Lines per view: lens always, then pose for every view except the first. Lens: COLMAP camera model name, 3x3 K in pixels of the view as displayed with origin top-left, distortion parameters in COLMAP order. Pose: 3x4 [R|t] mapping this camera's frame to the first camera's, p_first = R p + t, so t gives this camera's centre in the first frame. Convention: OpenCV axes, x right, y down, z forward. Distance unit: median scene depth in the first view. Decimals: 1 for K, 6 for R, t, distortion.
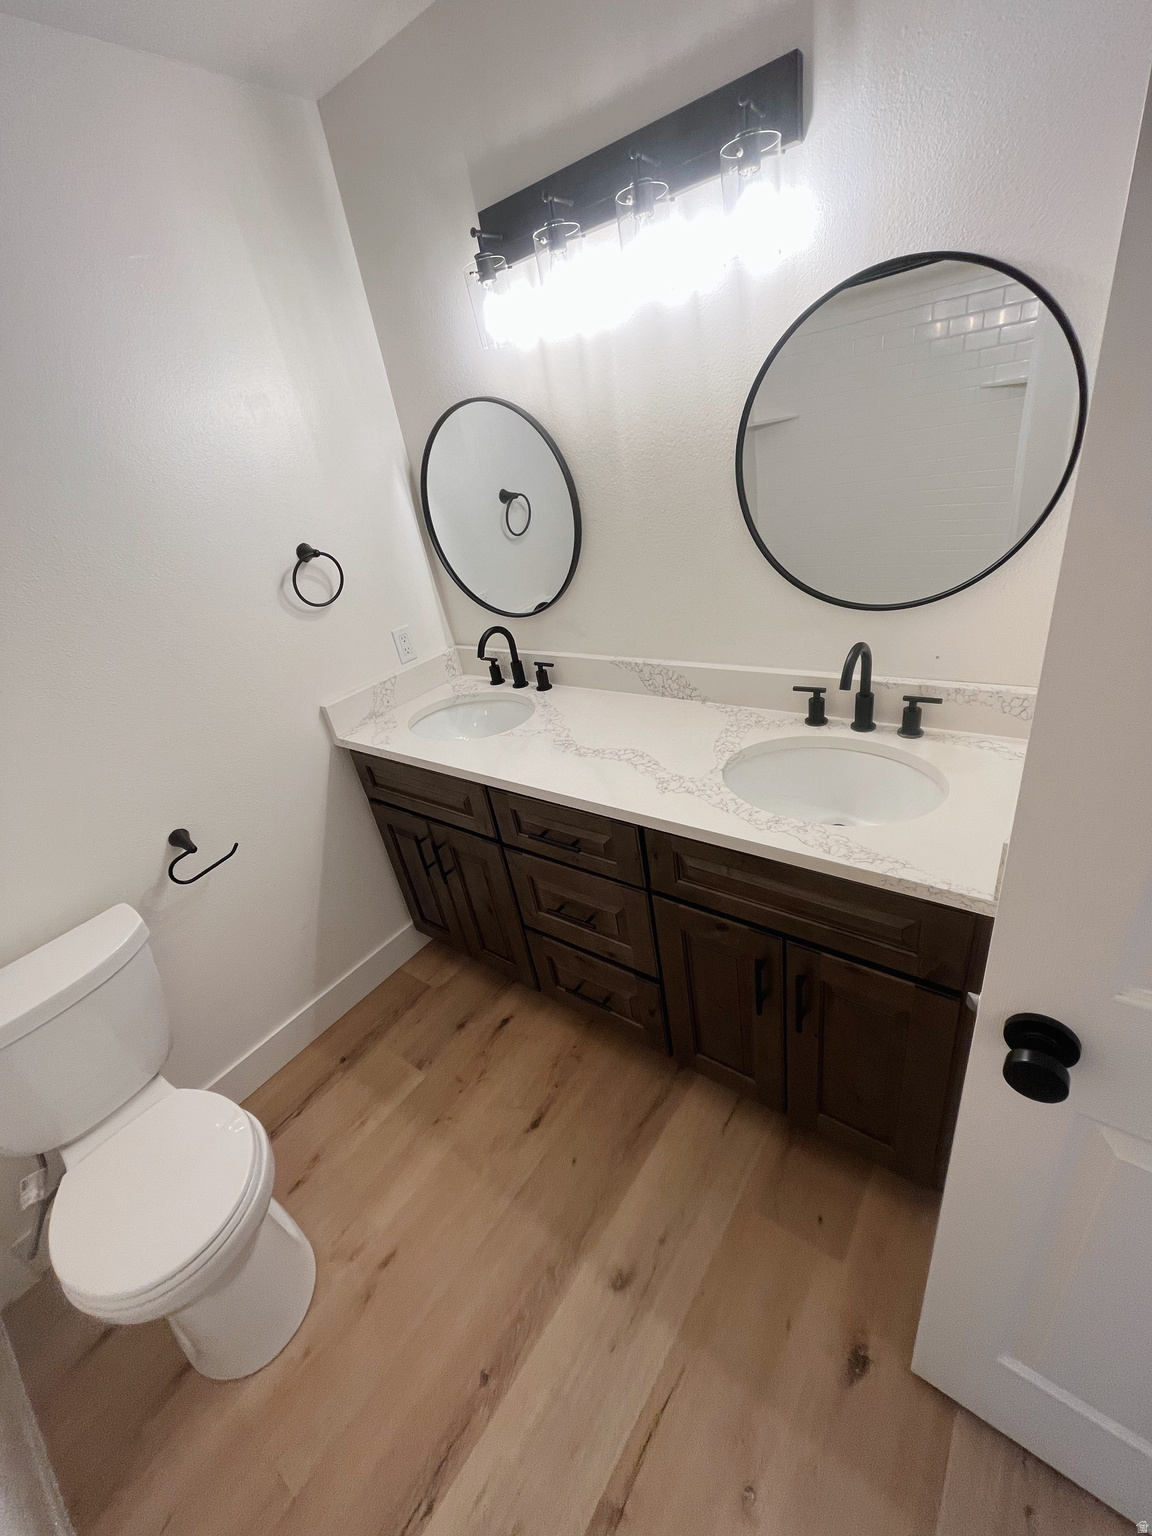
lens RADIAL K [[625.1, 0, 574.8], [0, 625.1, 766.1], [0, 0, 1]] dist [-0.001899, -0.000252]
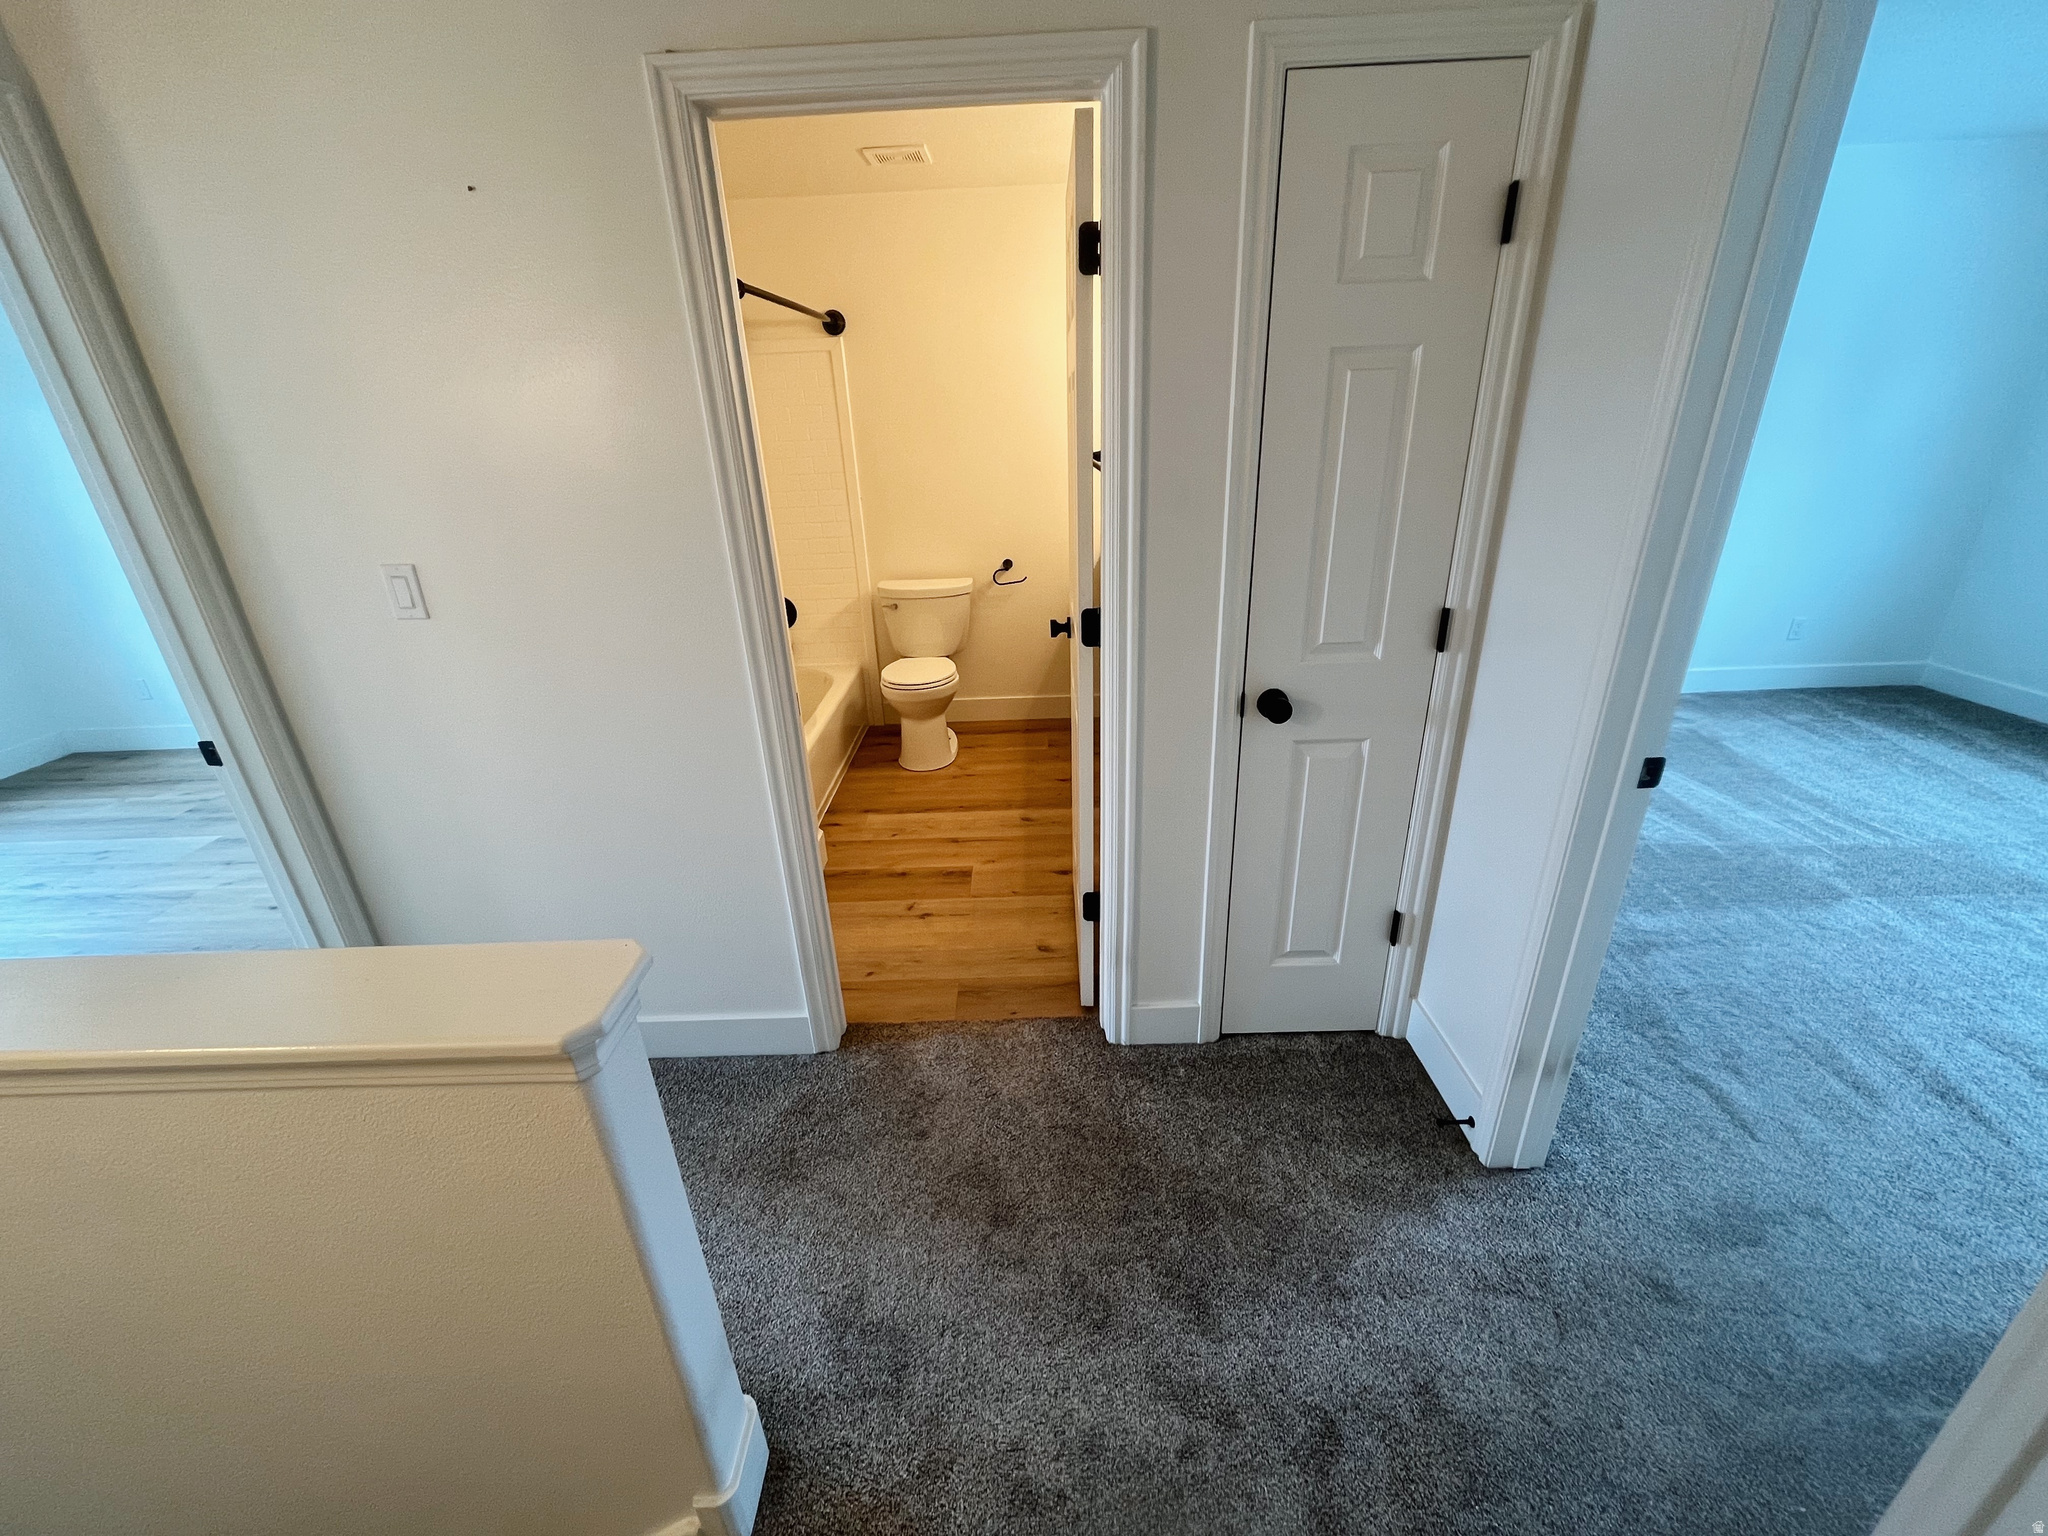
lens RADIAL K [[833.5, 0, 1019.2], [0, 833.5, 773.1], [0, 0, 1]] dist [-0.001899, -0.000252]
pose [[0.592817, 0.441954, -0.673235, 1.734964], [-0.422650, 0.882325, 0.207049, 0.161147], [0.685518, 0.161800, 0.709849, -0.885724]]
